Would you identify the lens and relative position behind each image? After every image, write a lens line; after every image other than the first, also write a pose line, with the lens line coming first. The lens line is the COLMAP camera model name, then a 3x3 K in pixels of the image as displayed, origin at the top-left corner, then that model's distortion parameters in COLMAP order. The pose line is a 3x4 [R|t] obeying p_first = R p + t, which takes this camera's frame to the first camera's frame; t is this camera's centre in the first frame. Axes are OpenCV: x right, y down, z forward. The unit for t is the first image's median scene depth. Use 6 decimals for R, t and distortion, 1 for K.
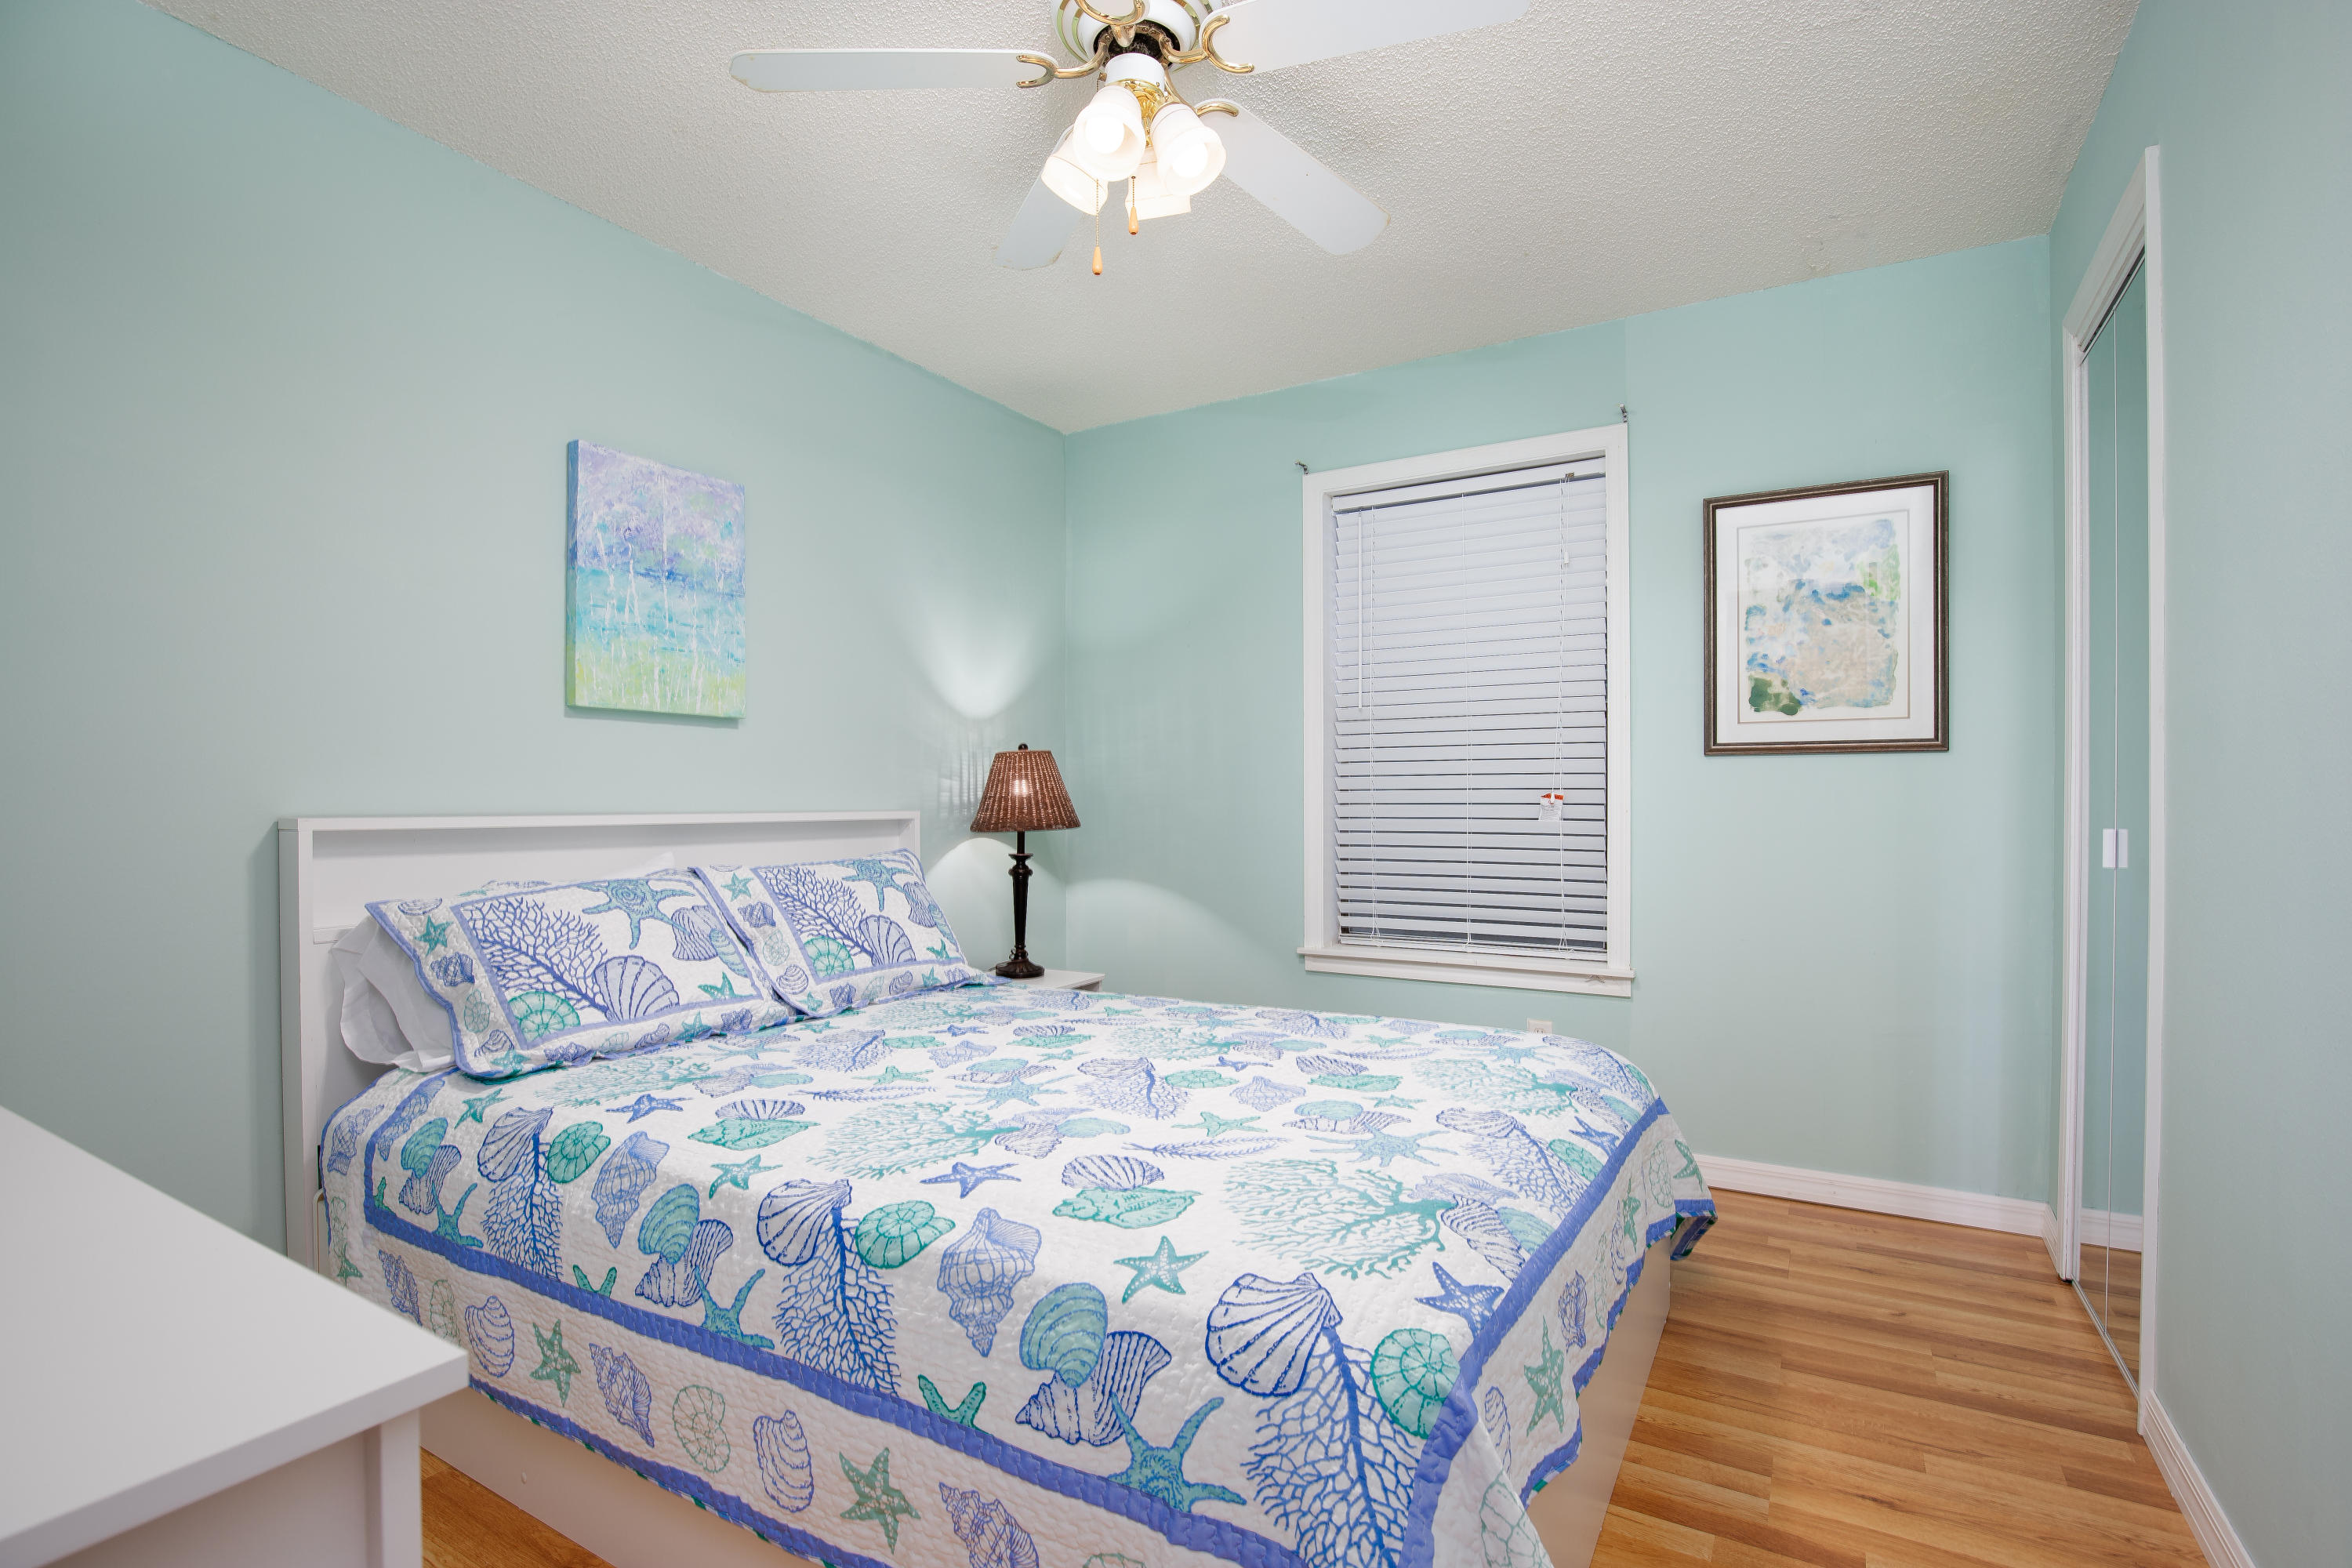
lens RADIAL K [[1097.8, 0, 1176.0], [0, 1097.8, 784.0], [0, 0, 1]] dist [-0.017340, -0.000393]
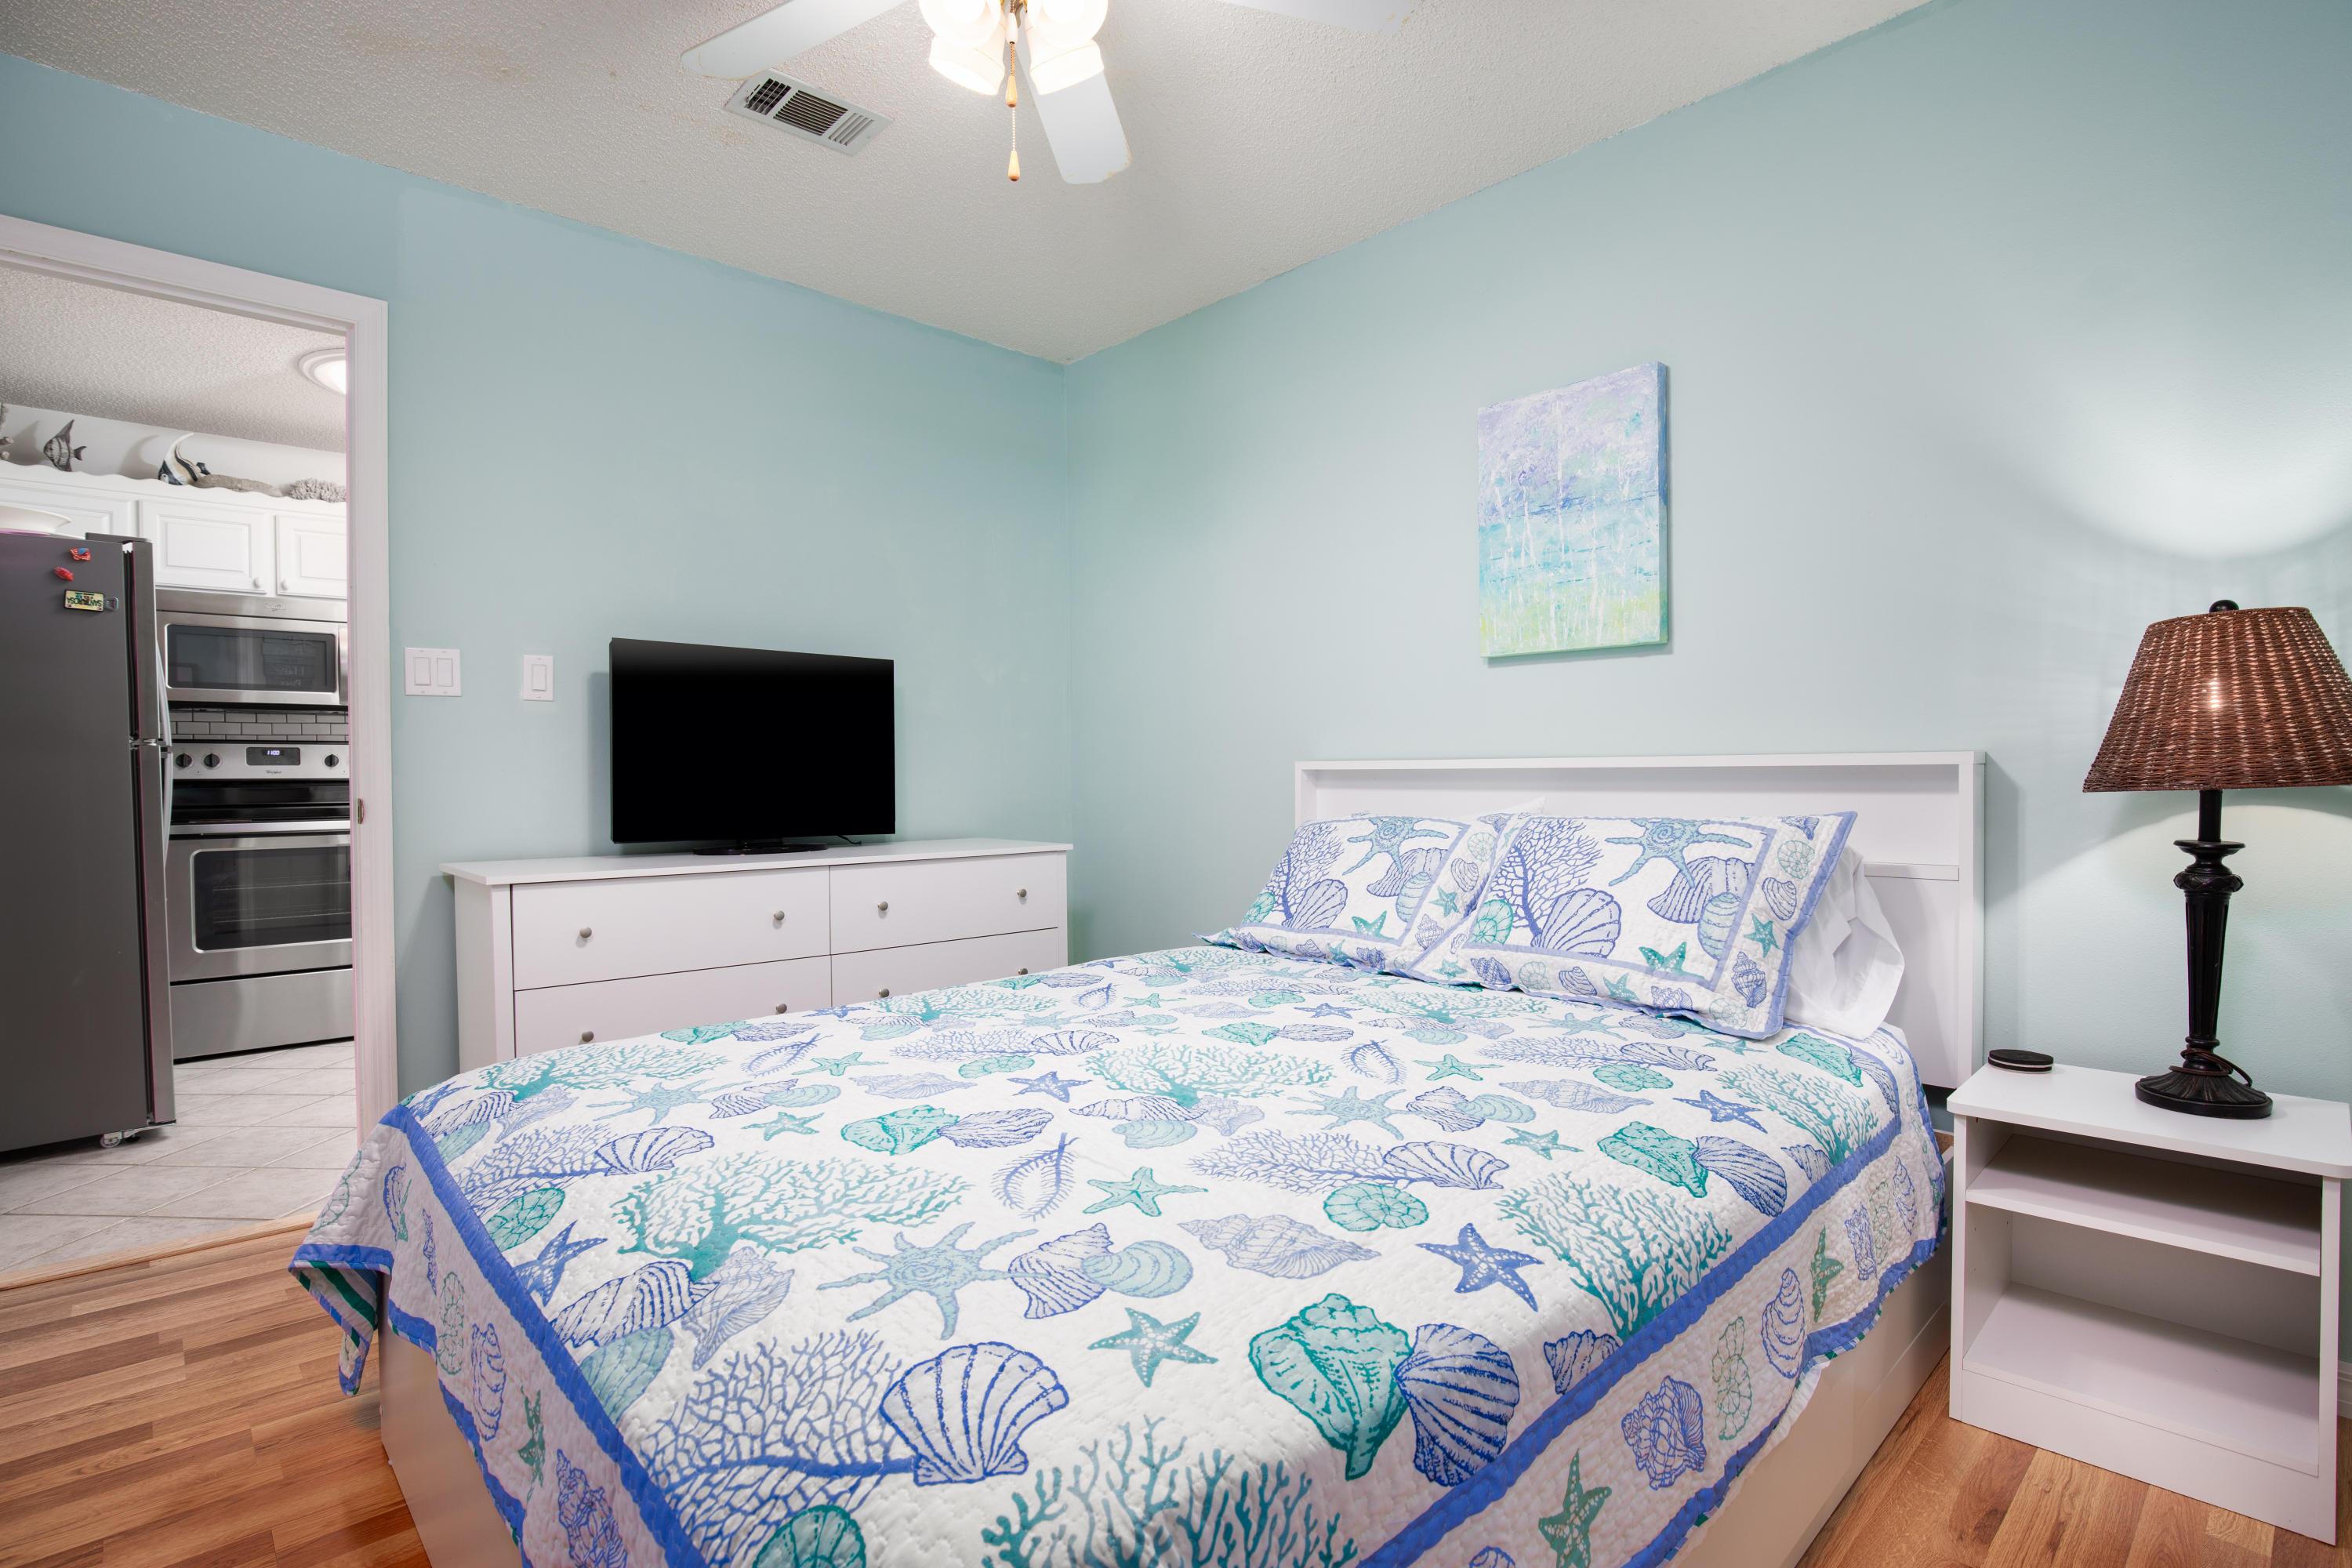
lens RADIAL K [[1097.8, 0, 1176.0], [0, 1097.8, 784.0], [0, 0, 1]] dist [-0.017340, -0.000393]
pose [[-0.257729, 0.009184, -0.966174, 0.536844], [0.018290, 0.999822, 0.004625, 0.039507], [0.966044, -0.016479, -0.257851, 0.929150]]
